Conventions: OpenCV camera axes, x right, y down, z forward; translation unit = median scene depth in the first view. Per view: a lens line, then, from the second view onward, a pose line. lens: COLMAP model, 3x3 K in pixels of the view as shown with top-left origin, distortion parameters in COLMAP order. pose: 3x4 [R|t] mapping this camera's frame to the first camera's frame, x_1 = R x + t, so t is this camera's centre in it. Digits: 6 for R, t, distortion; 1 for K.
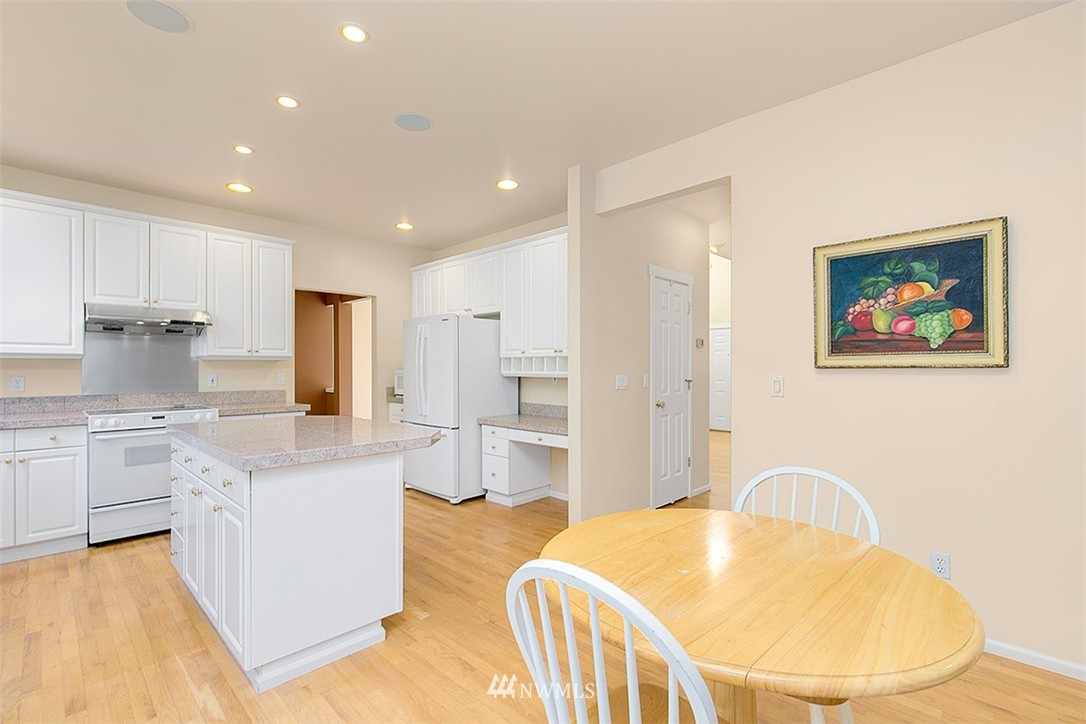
lens RADIAL K [[491.4, 0, 547.6], [0, 491.4, 368.3], [0, 0, 1]] dist [0.004452, 0.000518]
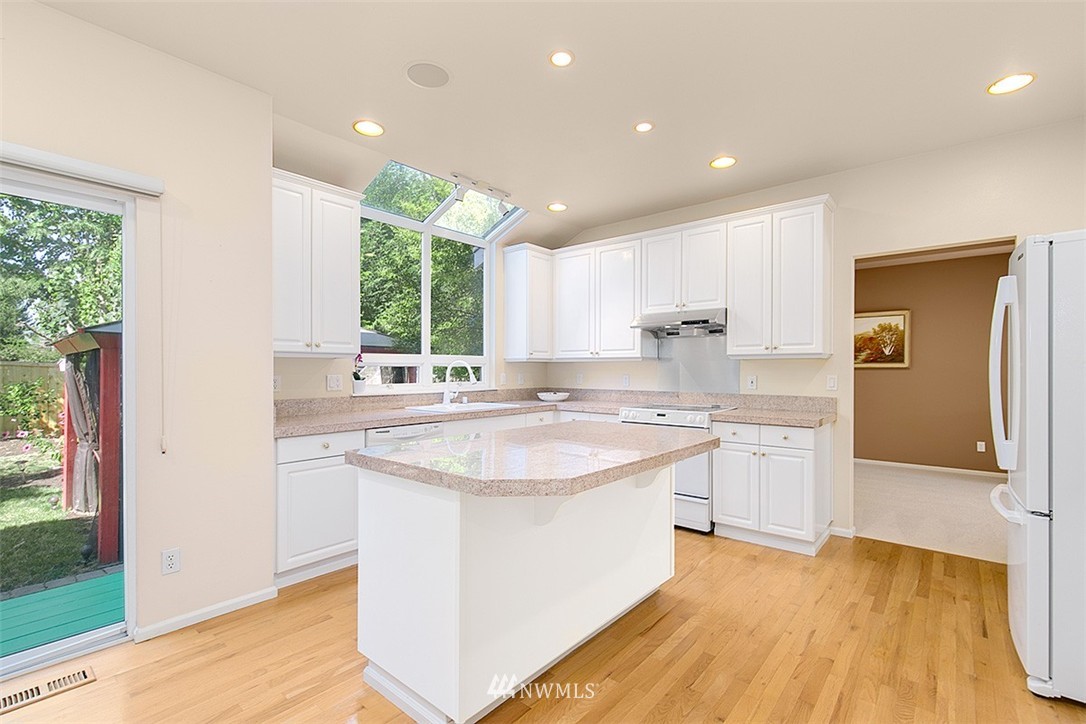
lens RADIAL K [[491.4, 0, 549.0], [0, 491.4, 367.3], [0, 0, 1]] dist [0.004452, 0.000518]
pose [[0.074481, -0.001905, -0.997221, 0.235775], [0.001641, 0.999997, -0.001787, -0.001187], [0.997221, -0.001503, 0.074484, 0.651484]]
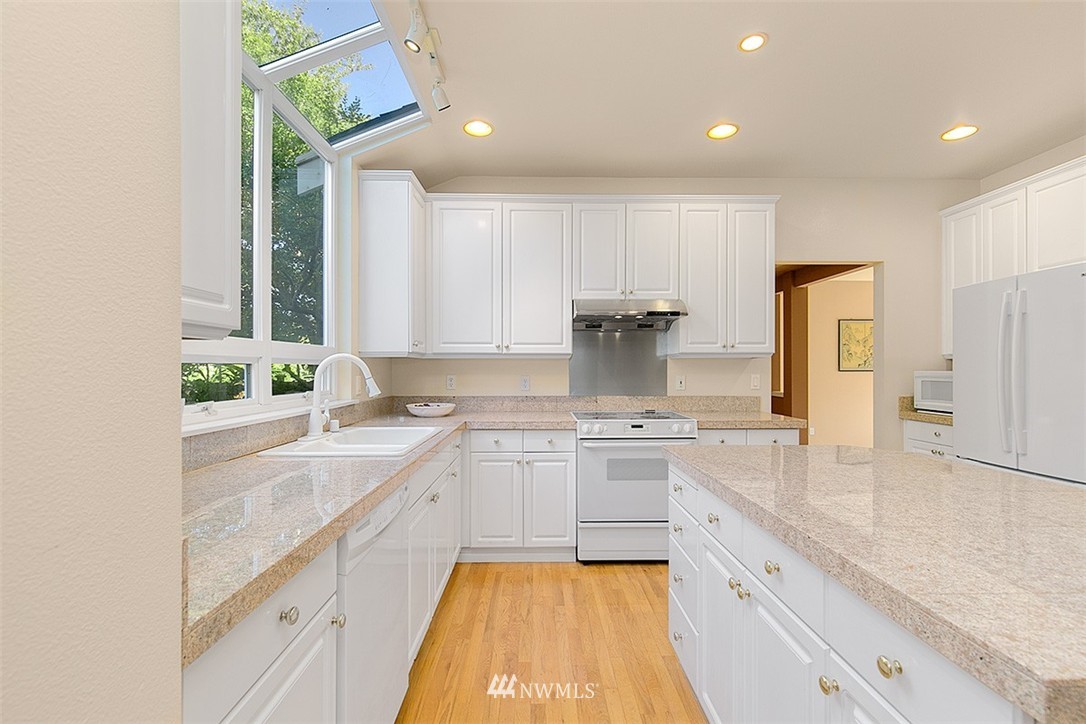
lens RADIAL K [[556.8, 0, 549.0], [0, 556.8, 355.6], [0, 0, 1]] dist [0.021401, 0.000499]
pose [[0.712833, -0.014820, -0.701178, -0.211657], [-0.000318, 0.999770, -0.021454, -0.001176], [0.701334, 0.015516, 0.712664, 0.197274]]
